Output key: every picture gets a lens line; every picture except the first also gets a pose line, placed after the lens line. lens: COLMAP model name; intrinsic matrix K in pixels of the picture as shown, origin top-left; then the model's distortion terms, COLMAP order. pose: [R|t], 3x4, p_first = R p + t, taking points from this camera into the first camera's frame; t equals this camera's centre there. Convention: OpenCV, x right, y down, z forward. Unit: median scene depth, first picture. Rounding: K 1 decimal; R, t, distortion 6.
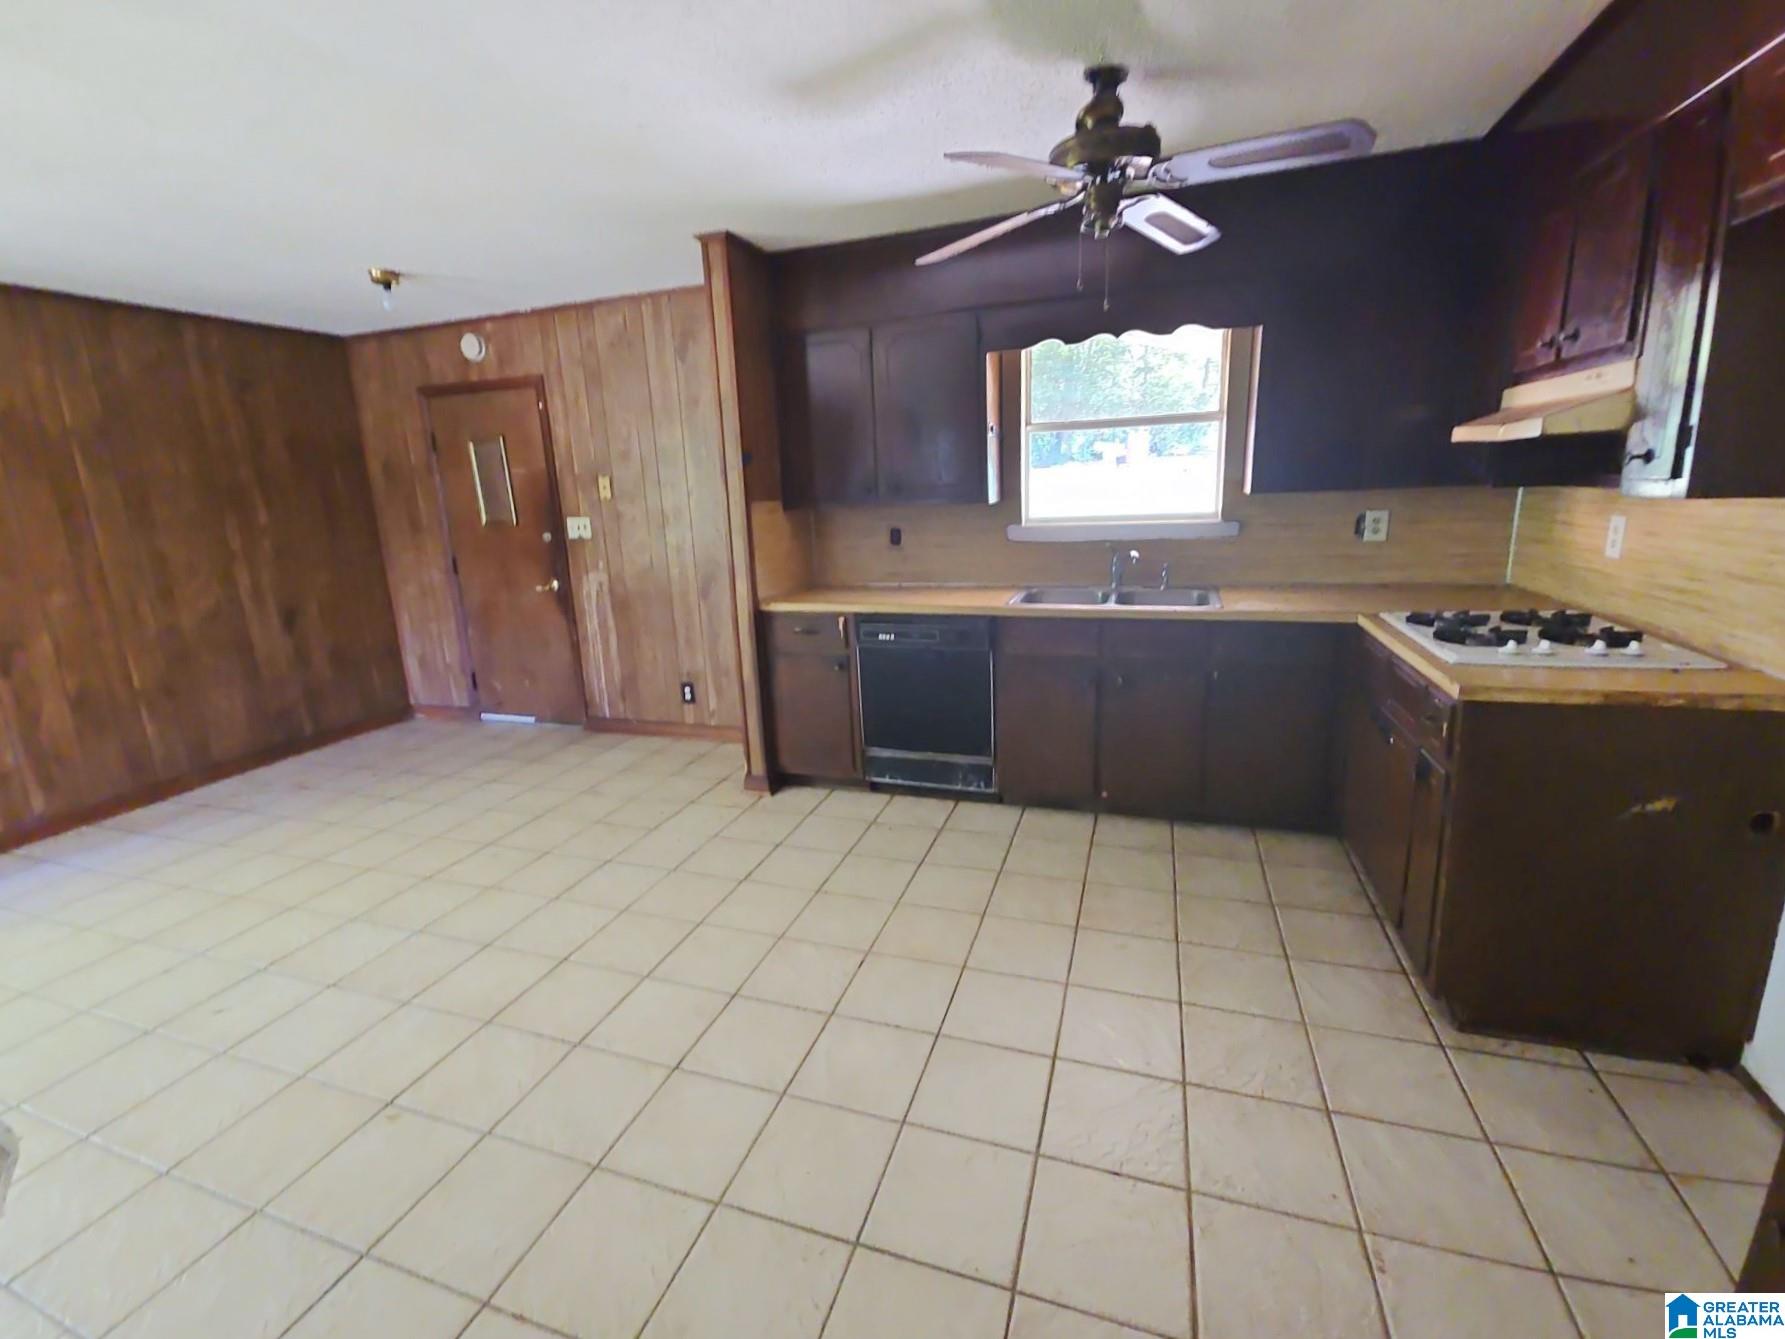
lens RADIAL K [[789.0, 0, 883.0], [0, 789.0, 675.4], [0, 0, 1]] dist [0.018071, 0.000055]
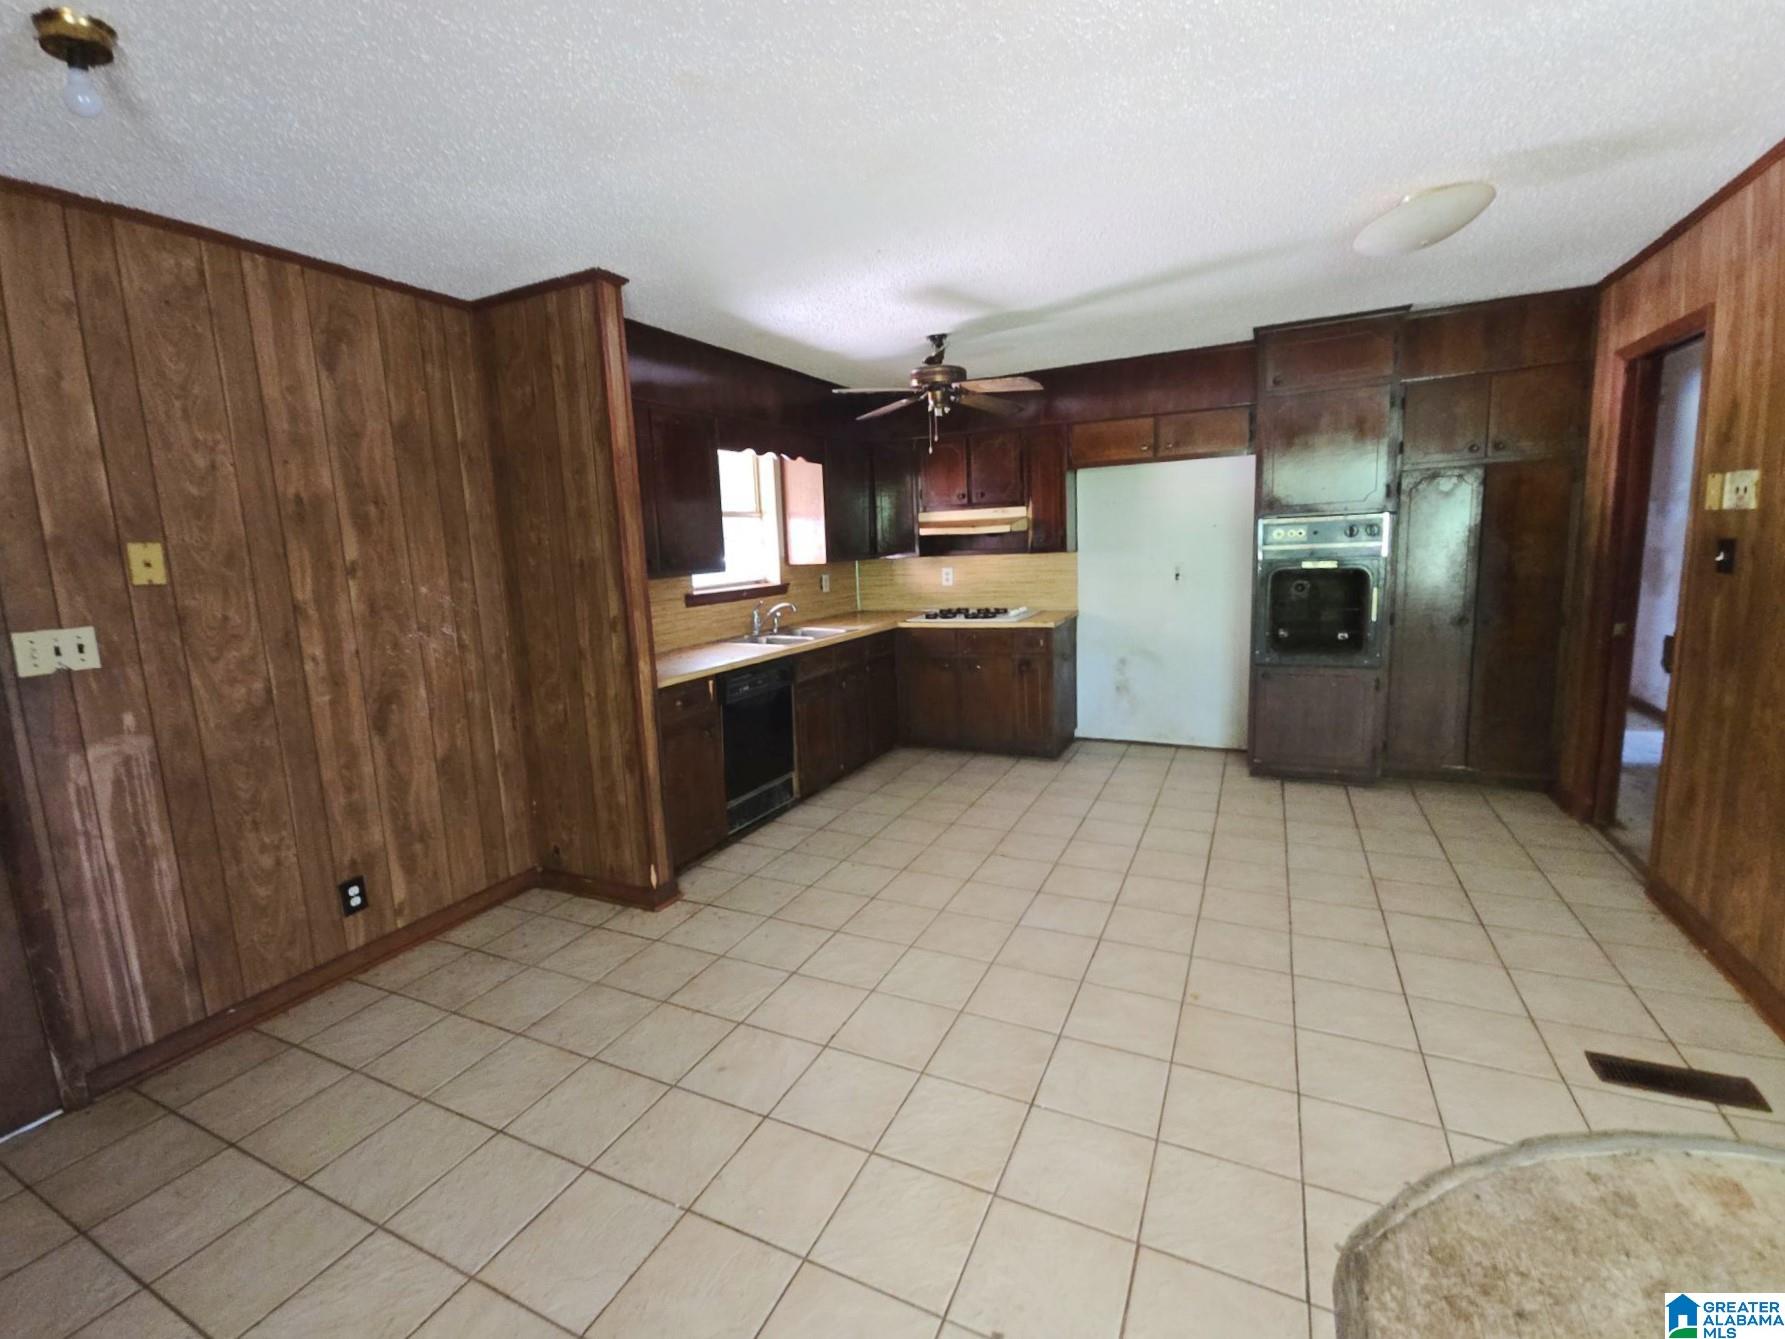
lens RADIAL K [[783.3, 0, 892.5], [0, 783.3, 669.5], [0, 0, 1]] dist [0.001708, -0.000040]
pose [[0.107703, -0.124501, 0.986357, -0.828085], [0.267494, 0.959171, 0.091862, -0.095283], [-0.957521, 0.253951, 0.136609, 0.513561]]
